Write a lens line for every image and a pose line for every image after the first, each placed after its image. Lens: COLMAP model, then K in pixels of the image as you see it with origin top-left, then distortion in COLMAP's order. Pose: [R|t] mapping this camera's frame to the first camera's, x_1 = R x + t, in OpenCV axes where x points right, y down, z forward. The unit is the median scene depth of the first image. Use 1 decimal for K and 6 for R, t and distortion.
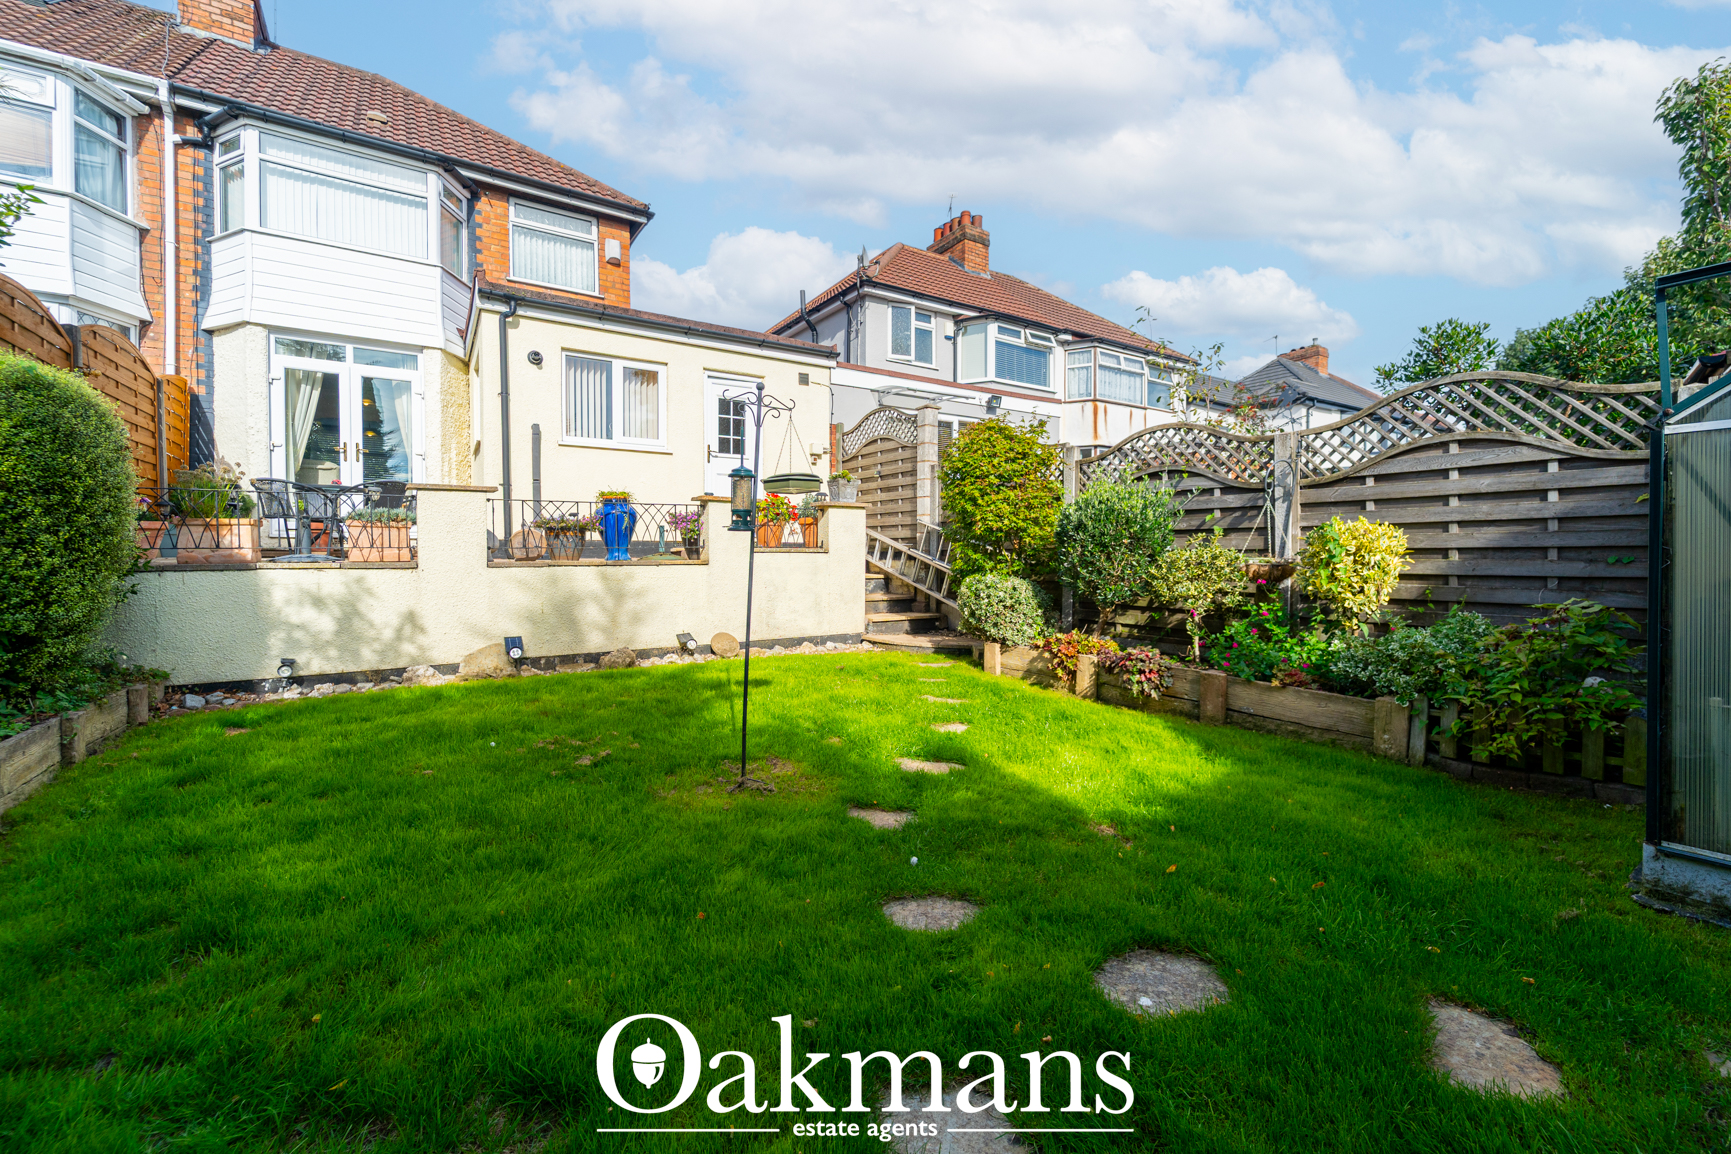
lens RADIAL K [[710.2, 0, 862.3], [0, 710.2, 562.3], [0, 0, 1]] dist [0.001043, -0.000939]
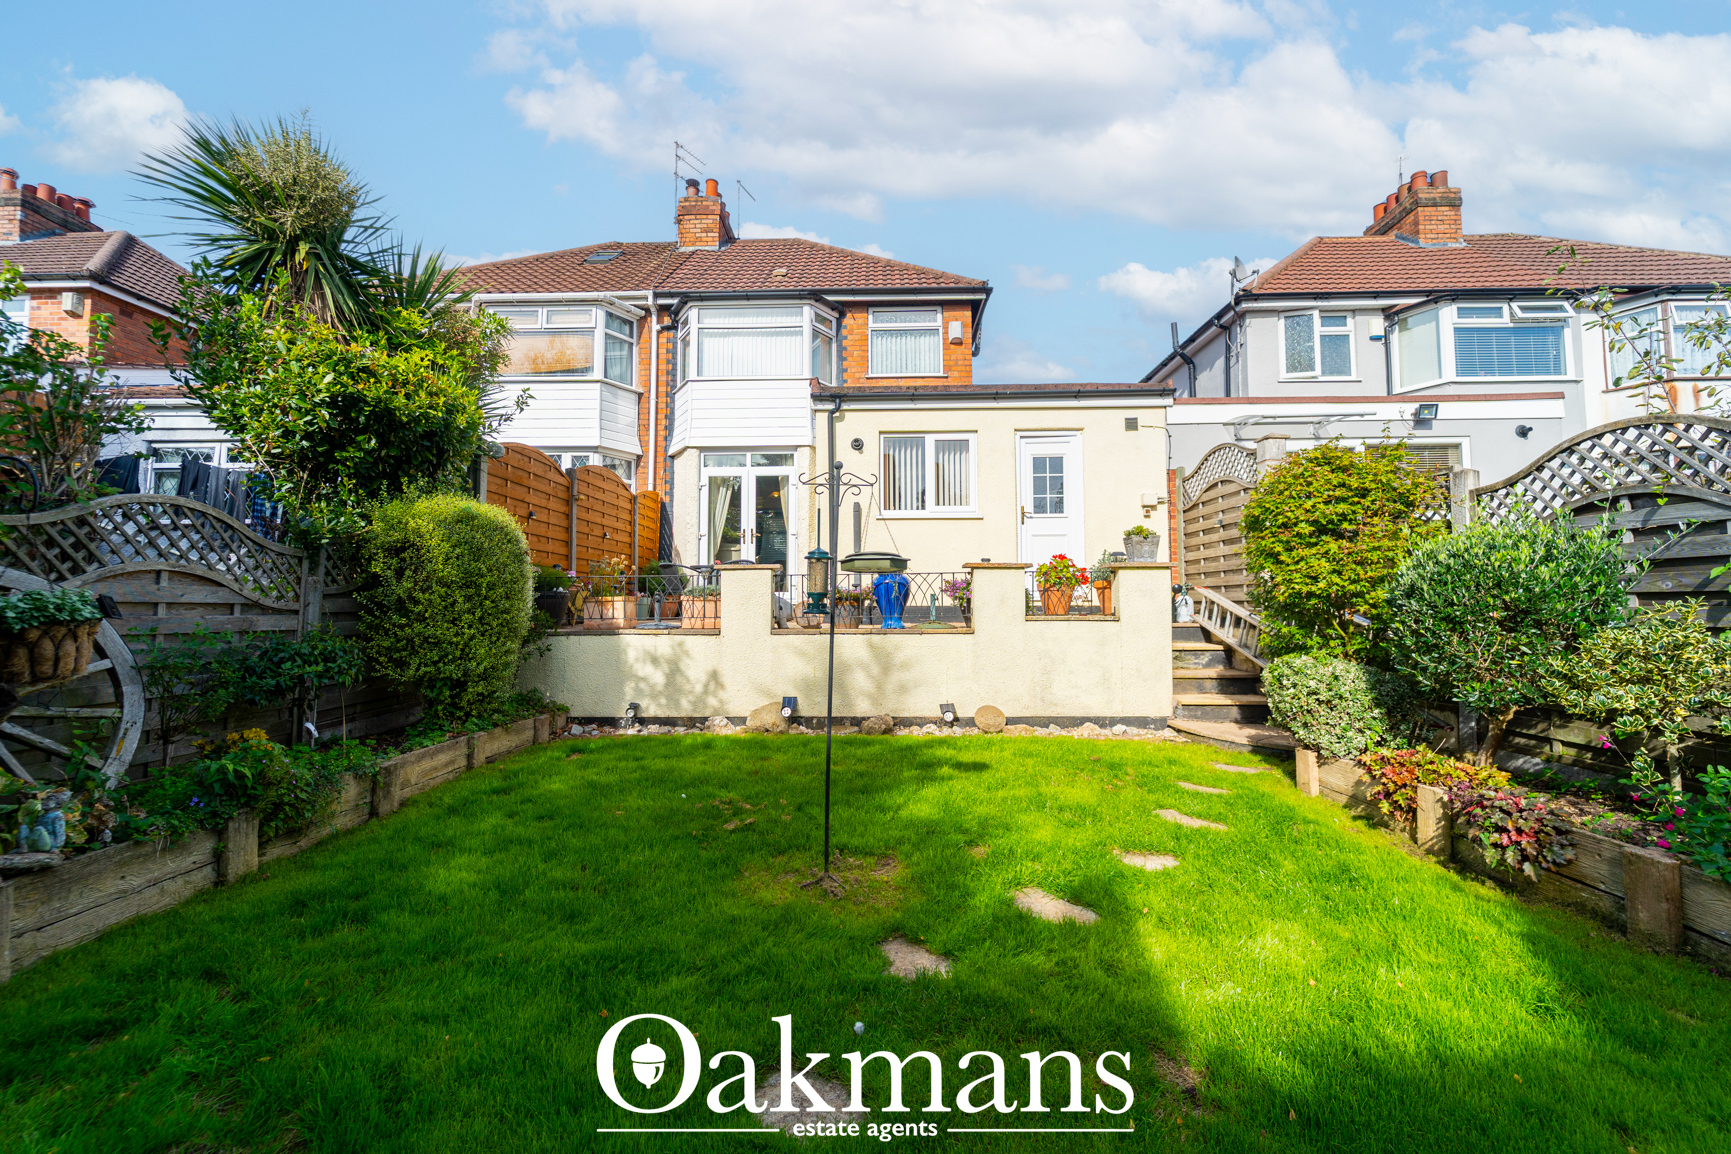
lens RADIAL K [[710.2, 0, 862.3], [0, 710.2, 562.3], [0, 0, 1]] dist [0.001043, -0.000939]
pose [[0.816766, -0.038603, -0.575676, 0.189148], [-0.004933, 0.997256, -0.073872, -0.018314], [0.576947, 0.063176, 0.814334, 0.099477]]
